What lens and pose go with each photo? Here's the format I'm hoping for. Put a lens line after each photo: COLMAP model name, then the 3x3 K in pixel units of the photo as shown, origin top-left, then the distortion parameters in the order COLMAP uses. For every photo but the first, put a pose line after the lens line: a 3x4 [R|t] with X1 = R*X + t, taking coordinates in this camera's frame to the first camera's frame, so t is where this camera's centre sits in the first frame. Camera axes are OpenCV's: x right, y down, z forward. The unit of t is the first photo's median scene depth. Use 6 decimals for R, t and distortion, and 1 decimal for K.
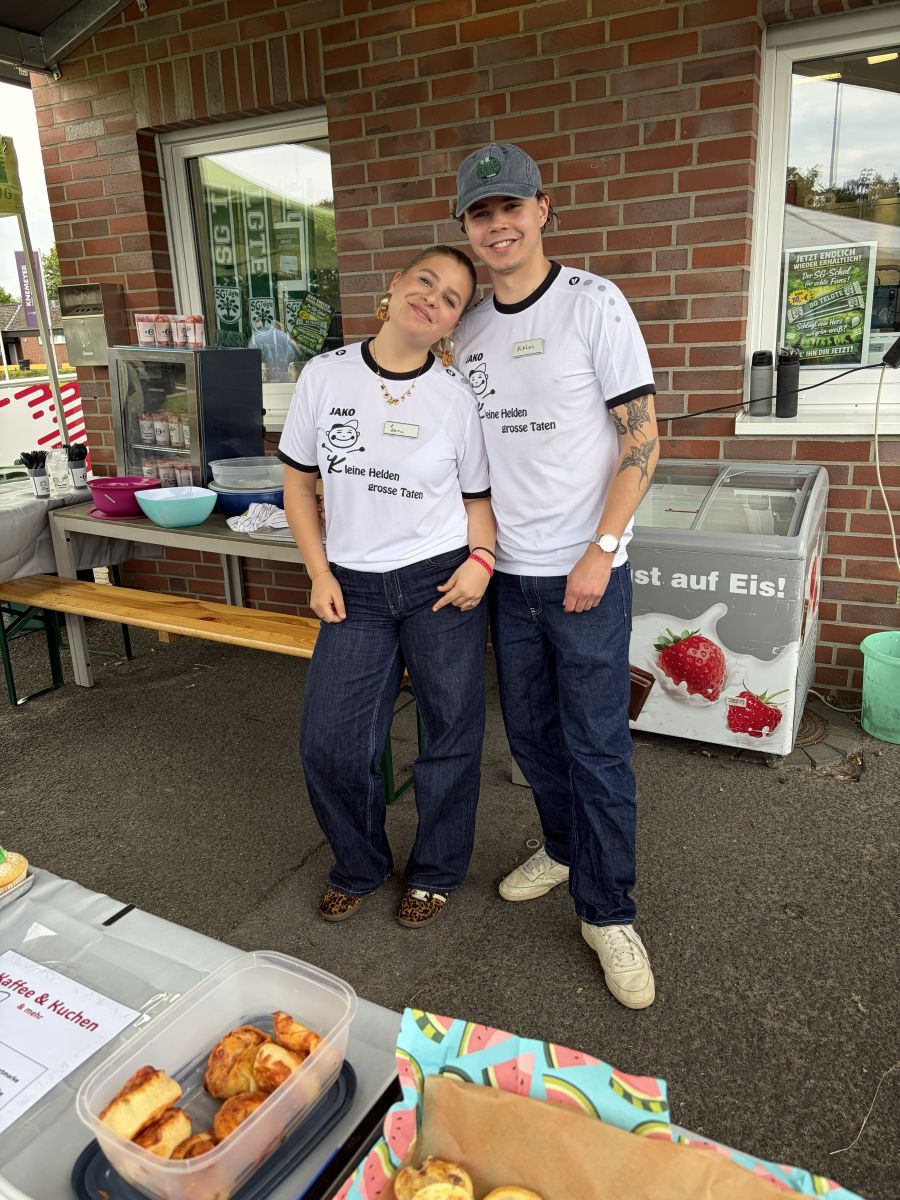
lens RADIAL K [[889.9, 0, 450.0], [0, 889.9, 600.0], [0, 0, 1]] dist [0.084153, -0.123763]
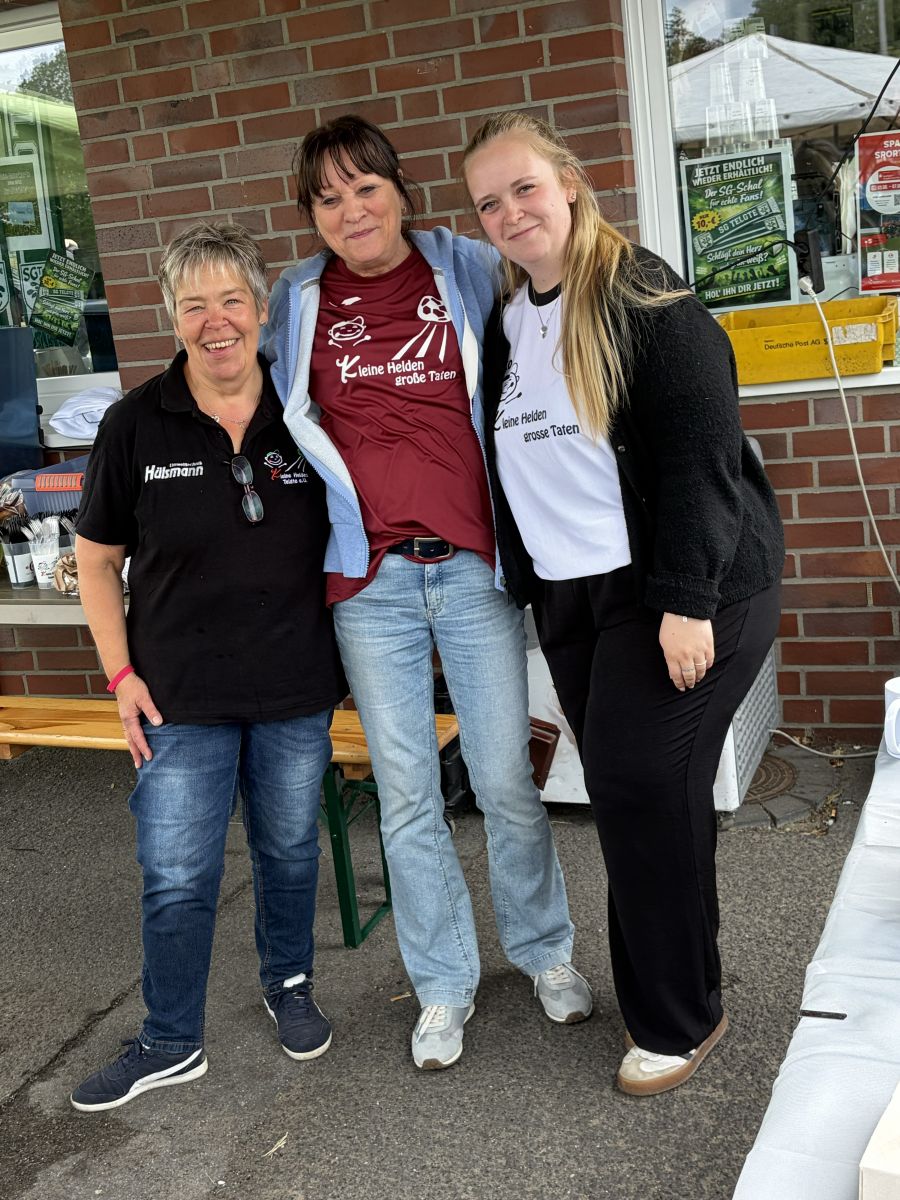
lens RADIAL K [[1537.7, 0, 448.2], [0, 1537.7, 618.2], [0, 0, 1]] dist [0.091847, -0.337218]
pose [[0.992622, -0.093618, 0.077058, 0.038036], [0.097480, 0.994080, -0.047981, 0.042170], [-0.072110, 0.055139, 0.995871, -0.276535]]
